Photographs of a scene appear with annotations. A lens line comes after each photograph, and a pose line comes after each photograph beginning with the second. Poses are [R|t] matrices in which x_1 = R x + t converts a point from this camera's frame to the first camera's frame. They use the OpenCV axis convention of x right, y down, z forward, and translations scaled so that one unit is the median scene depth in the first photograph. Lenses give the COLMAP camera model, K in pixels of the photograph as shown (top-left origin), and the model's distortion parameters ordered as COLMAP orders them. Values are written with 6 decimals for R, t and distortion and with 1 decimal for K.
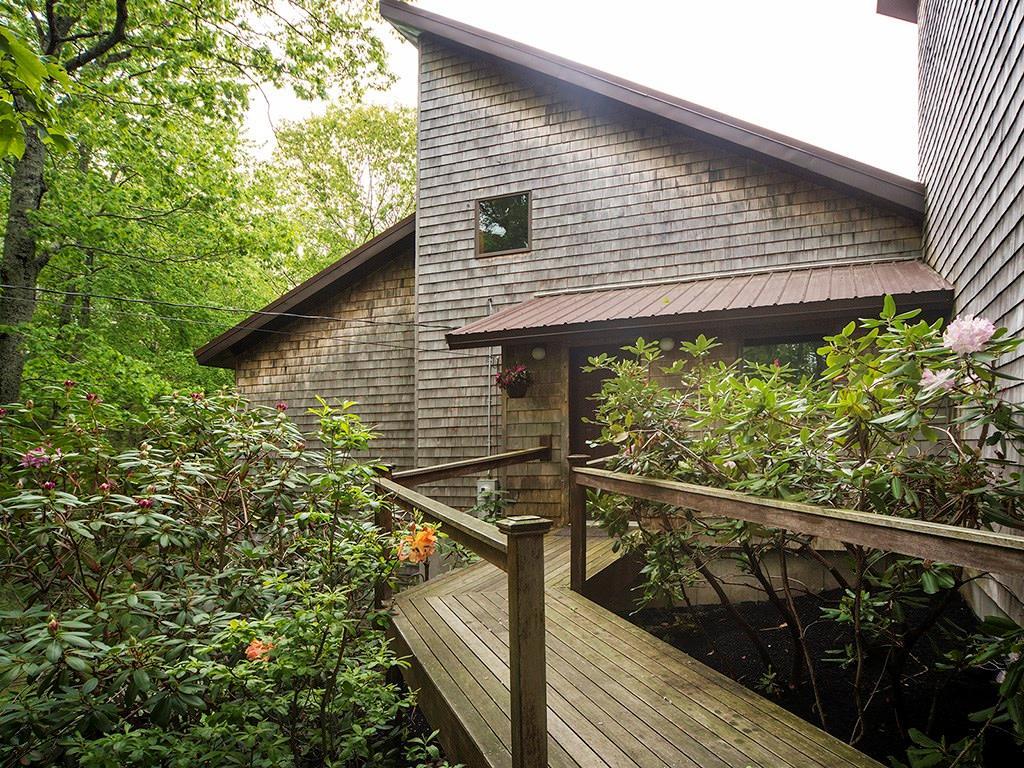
lens RADIAL K [[568.5, 0, 512.0], [0, 568.5, 384.1], [0, 0, 1]] dist [-0.003633, -0.000127]
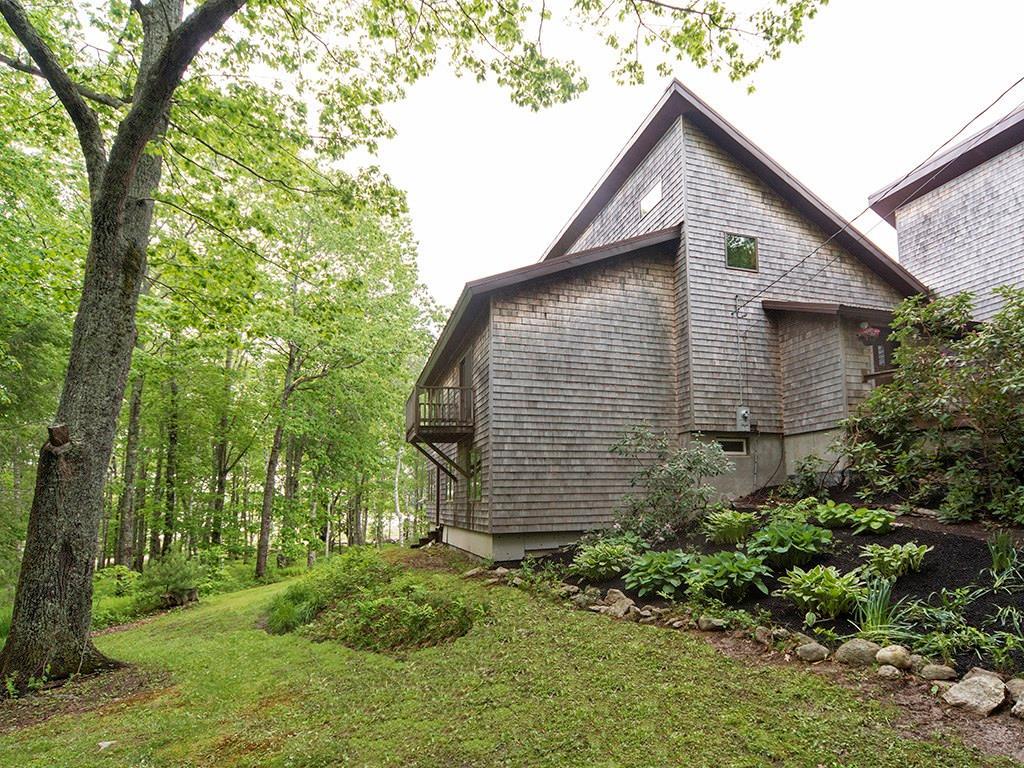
lens RADIAL K [[480.7, 0, 510.2], [0, 480.7, 383.7], [0, 0, 1]] dist [0.001927, 0.000106]
pose [[0.819858, 0.135692, 0.556256, -1.156479], [-0.089637, 0.989951, -0.109372, 0.270163], [-0.565507, 0.039808, 0.823782, 0.245486]]
